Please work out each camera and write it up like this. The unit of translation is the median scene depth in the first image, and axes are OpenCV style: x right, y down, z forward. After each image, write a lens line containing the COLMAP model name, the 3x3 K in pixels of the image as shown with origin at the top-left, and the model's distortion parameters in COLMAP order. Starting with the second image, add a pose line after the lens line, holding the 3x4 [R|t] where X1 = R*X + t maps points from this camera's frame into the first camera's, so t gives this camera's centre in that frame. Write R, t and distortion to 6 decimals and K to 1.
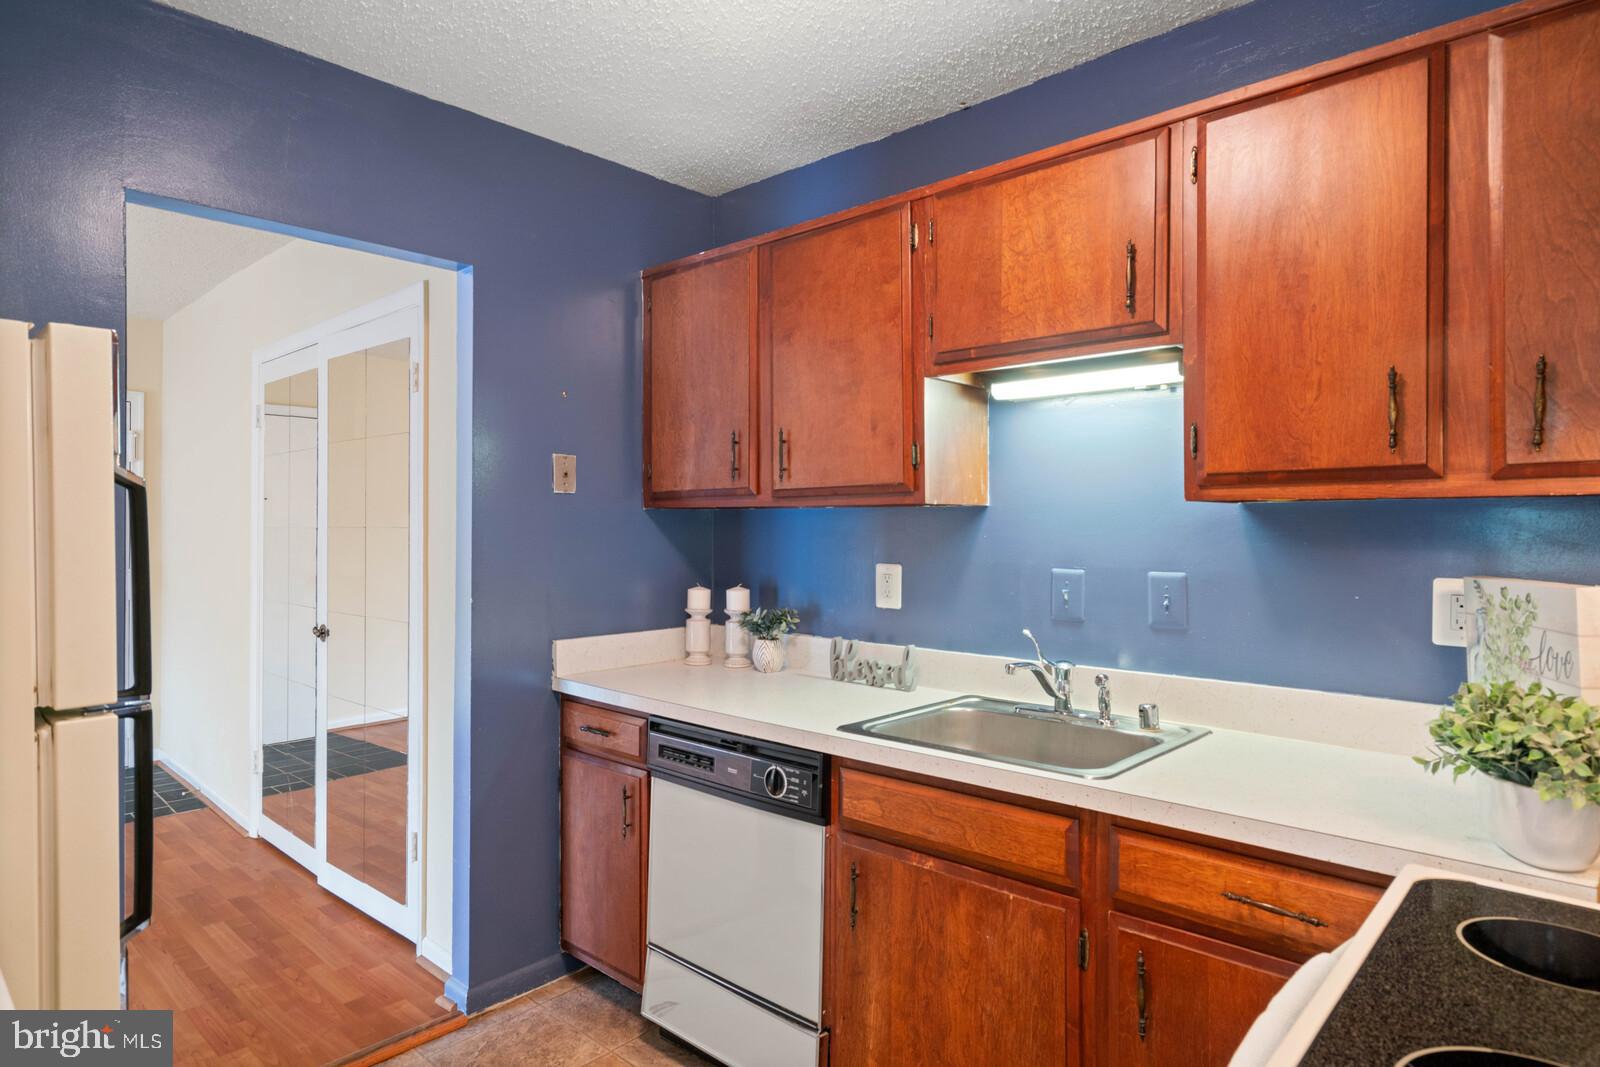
lens RADIAL K [[931.1, 0, 800.0], [0, 931.1, 533.5], [0, 0, 1]] dist [0.010125, 0.001845]
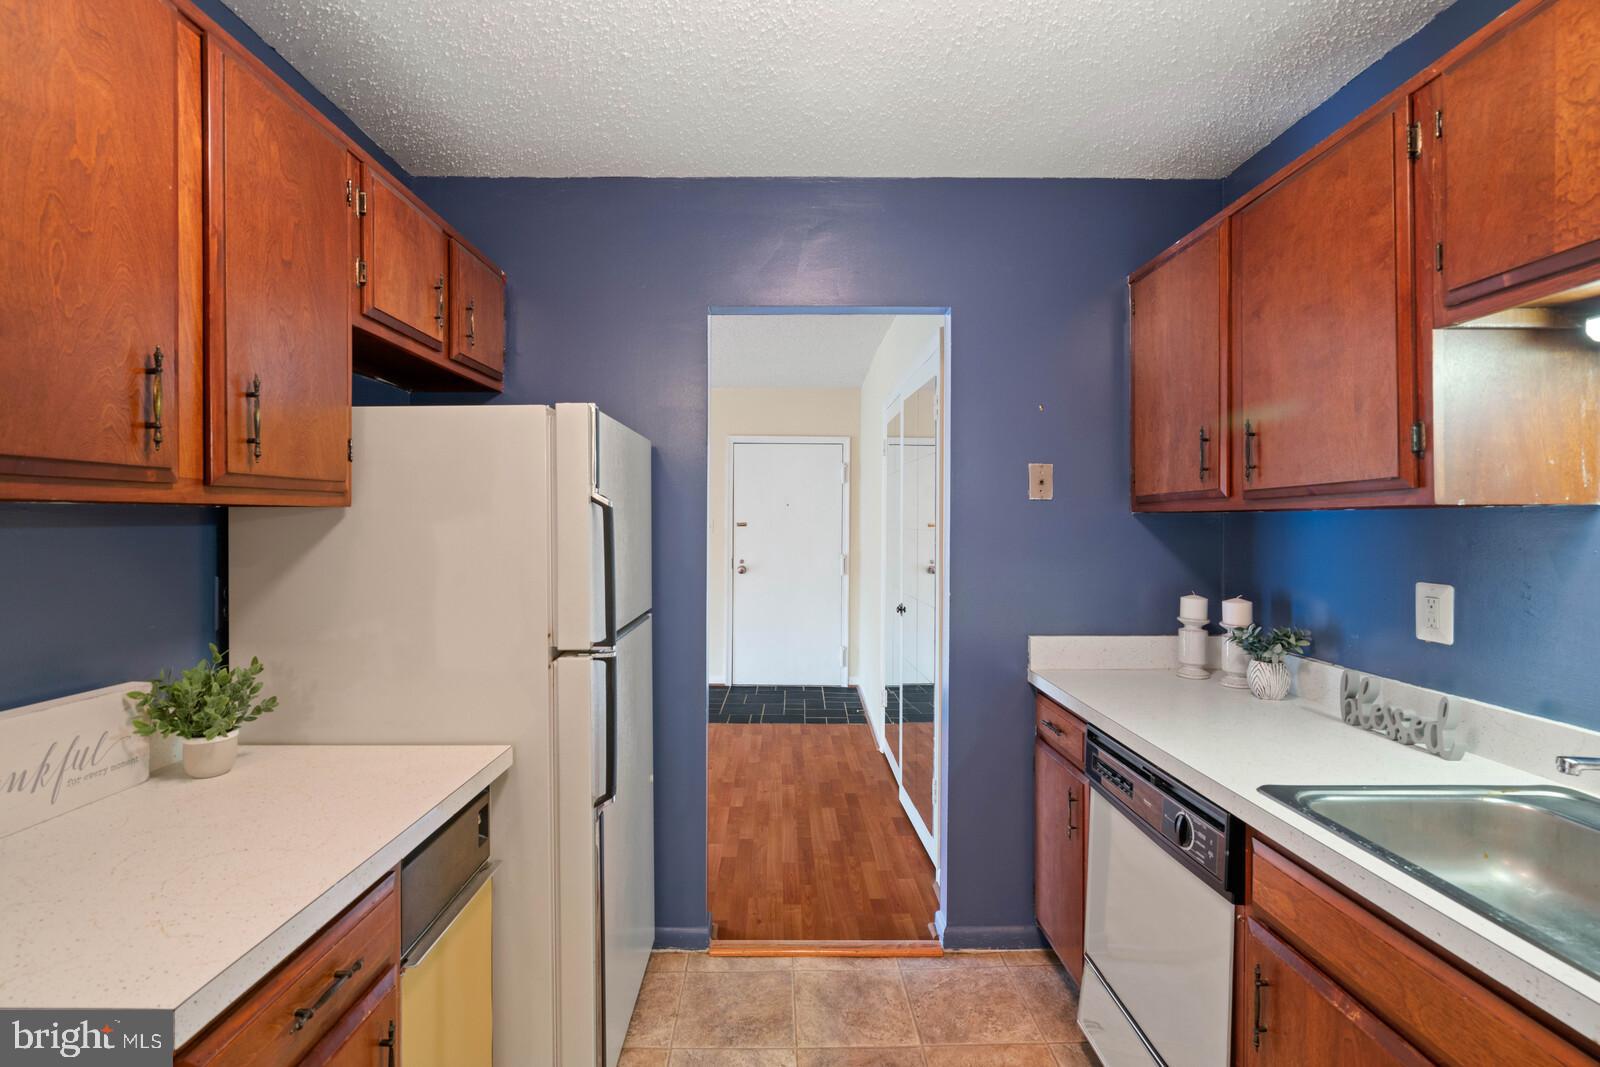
lens RADIAL K [[742.3, 0, 791.0], [0, 742.3, 524.0], [0, 0, 1]] dist [-0.002435, 0.001930]
pose [[0.685514, 0.001155, -0.728059, 0.187959], [-0.007983, 0.999951, -0.005930, -0.008572], [0.728016, 0.009878, 0.685489, 0.219844]]
